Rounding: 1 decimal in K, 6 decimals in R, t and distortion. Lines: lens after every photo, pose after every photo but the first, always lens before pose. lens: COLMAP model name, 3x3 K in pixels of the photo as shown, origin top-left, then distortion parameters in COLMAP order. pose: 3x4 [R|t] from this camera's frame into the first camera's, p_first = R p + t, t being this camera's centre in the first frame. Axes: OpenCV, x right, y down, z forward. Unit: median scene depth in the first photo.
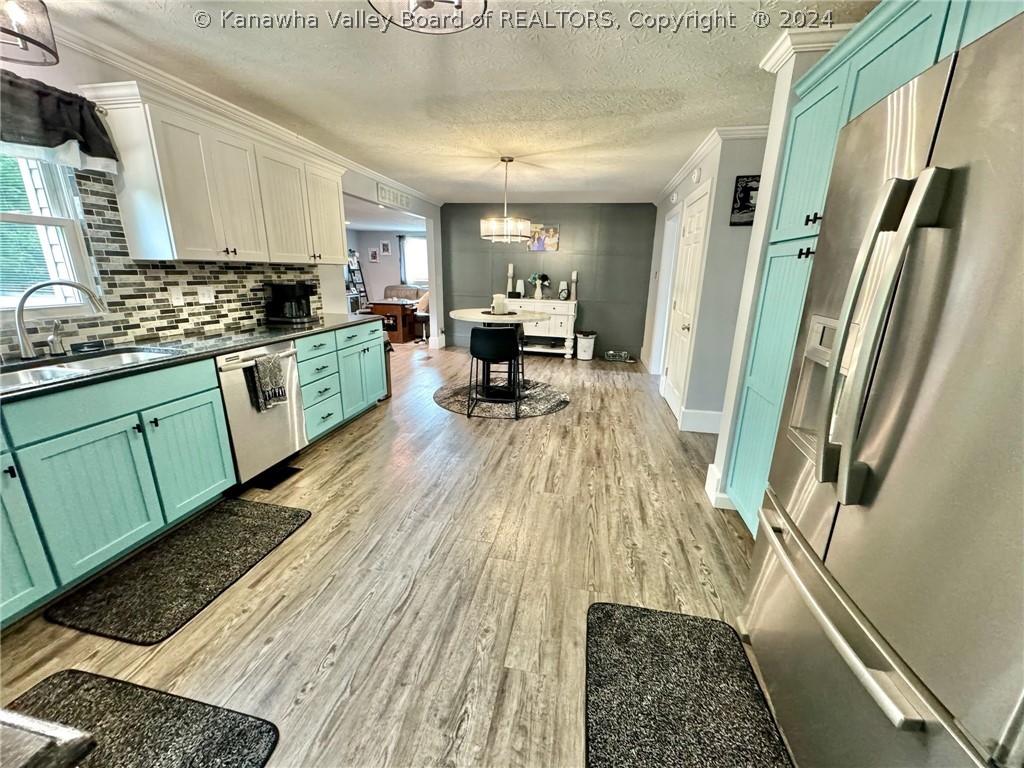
lens RADIAL K [[407.7, 0, 513.5], [0, 407.7, 383.7], [0, 0, 1]] dist [-0.001436, -0.000197]
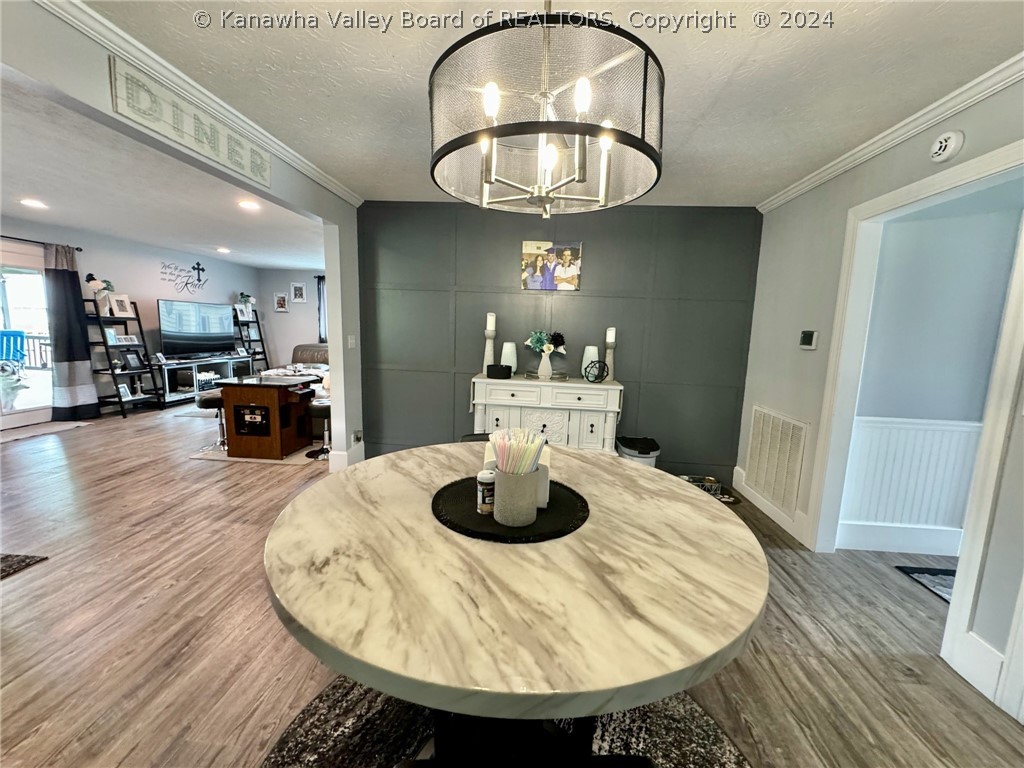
lens RADIAL K [[407.7, 0, 512.8], [0, 407.7, 384.0], [0, 0, 1]] dist [-0.001436, -0.000197]
pose [[0.993733, -0.003417, 0.111730, -0.037990], [0.017902, 0.991496, -0.128900, -0.133236], [-0.110339, 0.130092, 0.985343, 0.485465]]
